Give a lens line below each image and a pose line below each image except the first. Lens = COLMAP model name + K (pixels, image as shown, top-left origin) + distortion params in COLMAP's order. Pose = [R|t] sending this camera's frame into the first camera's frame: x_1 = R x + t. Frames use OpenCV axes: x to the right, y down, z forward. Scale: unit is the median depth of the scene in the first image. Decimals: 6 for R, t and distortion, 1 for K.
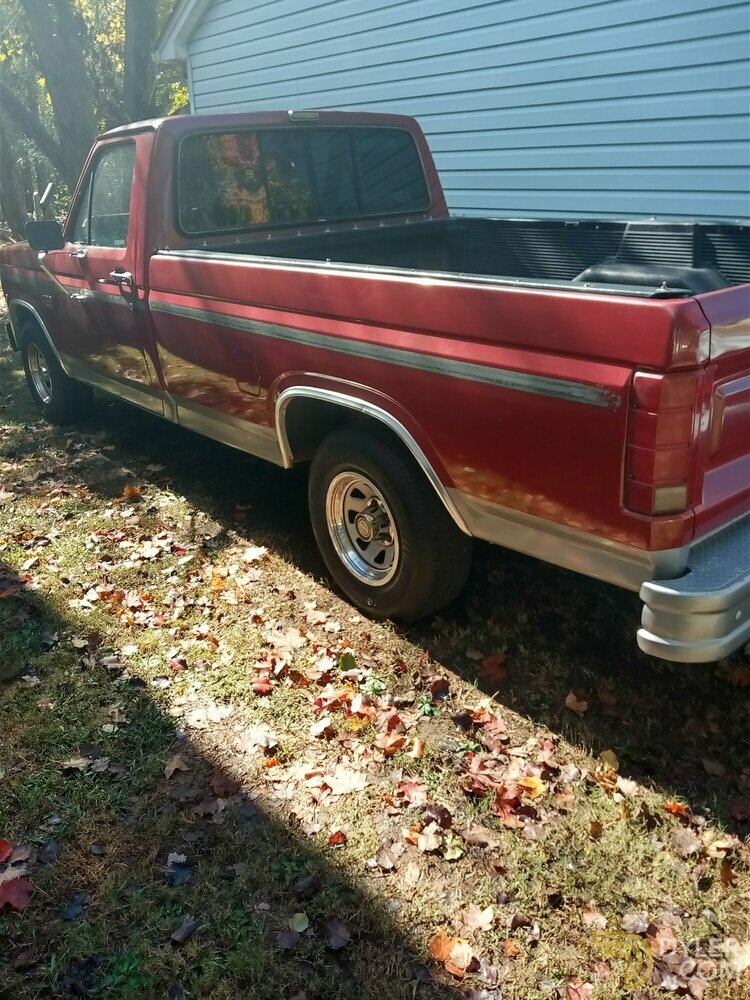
lens RADIAL K [[830.3, 0, 375.0], [0, 830.3, 500.0], [0, 0, 1]] dist [-0.009755, -0.008599]
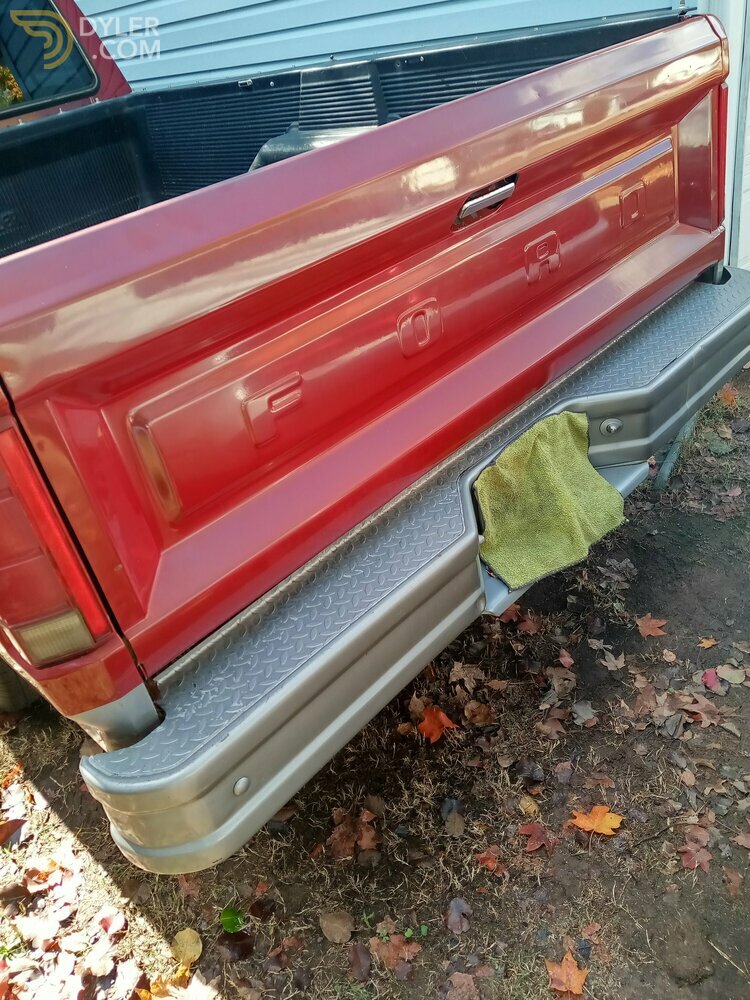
lens RADIAL K [[830.3, 0, 375.0], [0, 830.3, 500.0], [0, 0, 1]] dist [-0.009755, -0.008599]
pose [[0.982258, -0.185445, 0.027924, 0.348009], [0.178863, 0.971147, 0.157736, -0.087693], [-0.056370, -0.149943, 0.987086, 0.268968]]
